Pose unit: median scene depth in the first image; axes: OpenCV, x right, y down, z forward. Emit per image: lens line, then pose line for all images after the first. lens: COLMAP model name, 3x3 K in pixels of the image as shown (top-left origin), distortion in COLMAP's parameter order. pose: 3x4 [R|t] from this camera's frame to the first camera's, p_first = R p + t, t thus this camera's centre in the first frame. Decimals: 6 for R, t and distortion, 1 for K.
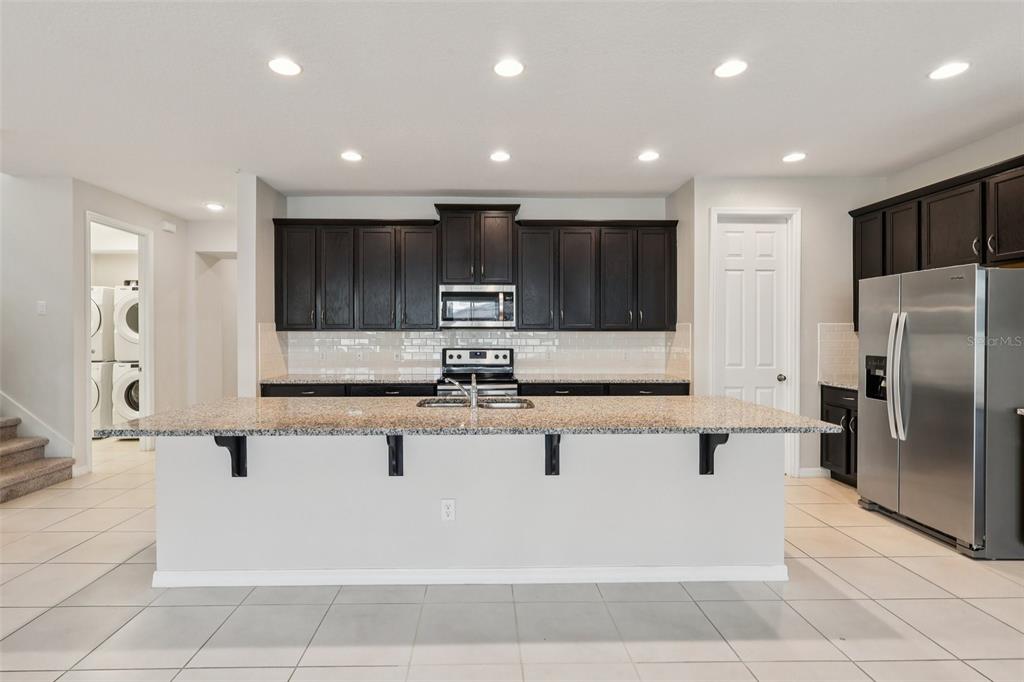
lens RADIAL K [[480.6, 0, 492.1], [0, 480.6, 337.0], [0, 0, 1]] dist [-0.001140, -0.001067]
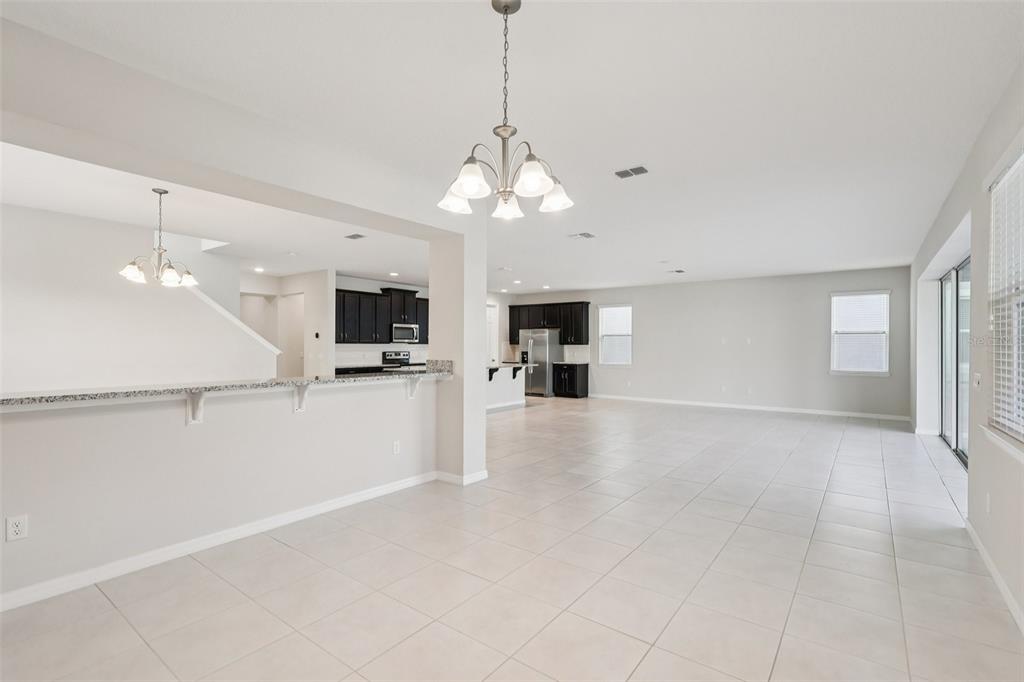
lens RADIAL K [[480.6, 0, 510.1], [0, 480.6, 348.3], [0, 0, 1]] dist [-0.001140, -0.001067]
pose [[0.618308, -0.001168, 0.785935, -1.502477], [0.004519, 0.999988, -0.002069, 0.015624], [-0.785923, 0.004831, 0.618306, -0.817207]]
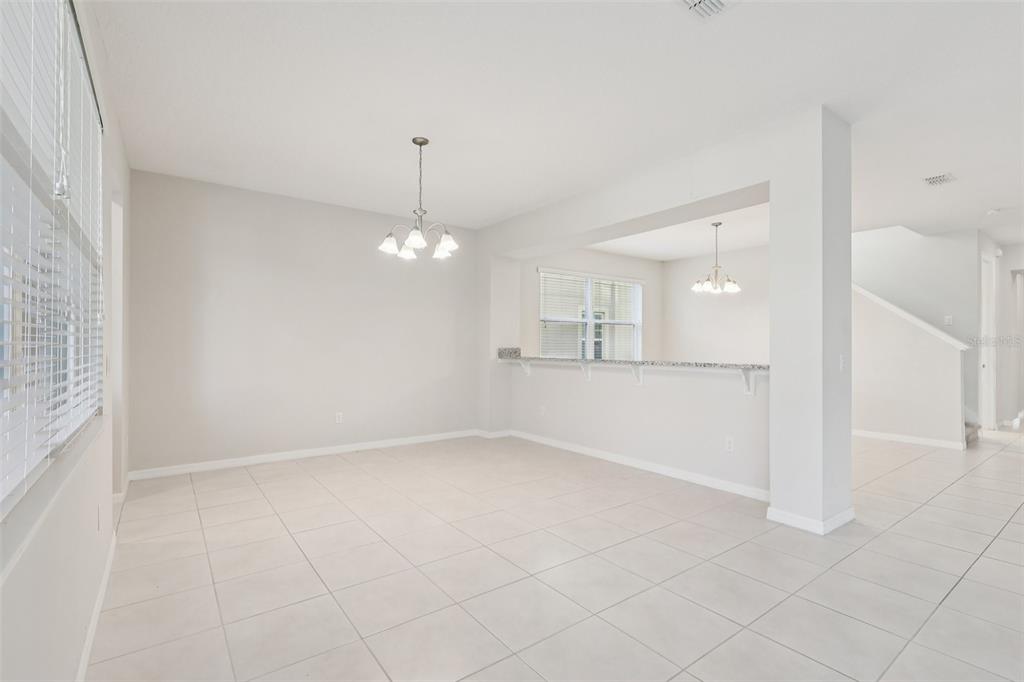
lens RADIAL K [[480.6, 0, 510.4], [0, 480.6, 343.0], [0, 0, 1]] dist [-0.001140, -0.001067]
pose [[0.579533, -0.000689, -0.814949, -0.465884], [-0.011811, 0.999888, -0.009245, 0.035992], [0.814863, 0.014983, 0.579459, -0.881550]]
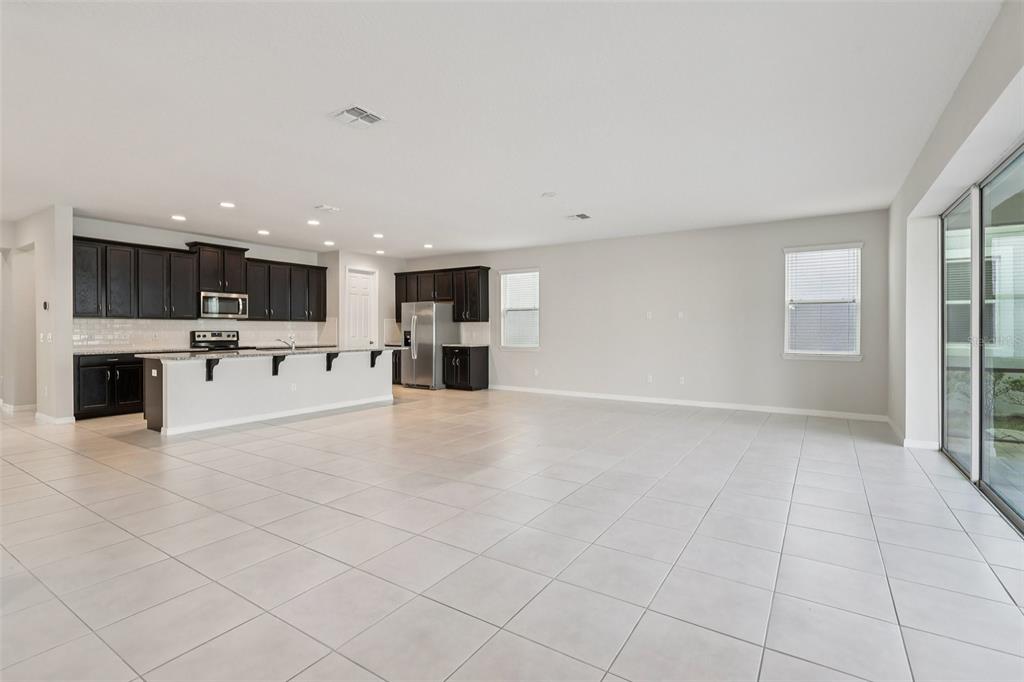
lens RADIAL K [[480.6, 0, 513.7], [0, 480.6, 332.4], [0, 0, 1]] dist [-0.001140, -0.001067]
pose [[0.562378, -0.004146, 0.826870, -0.832935], [0.007965, 0.999968, -0.000403, 0.038332], [-0.826842, 0.006813, 0.562394, -0.774494]]
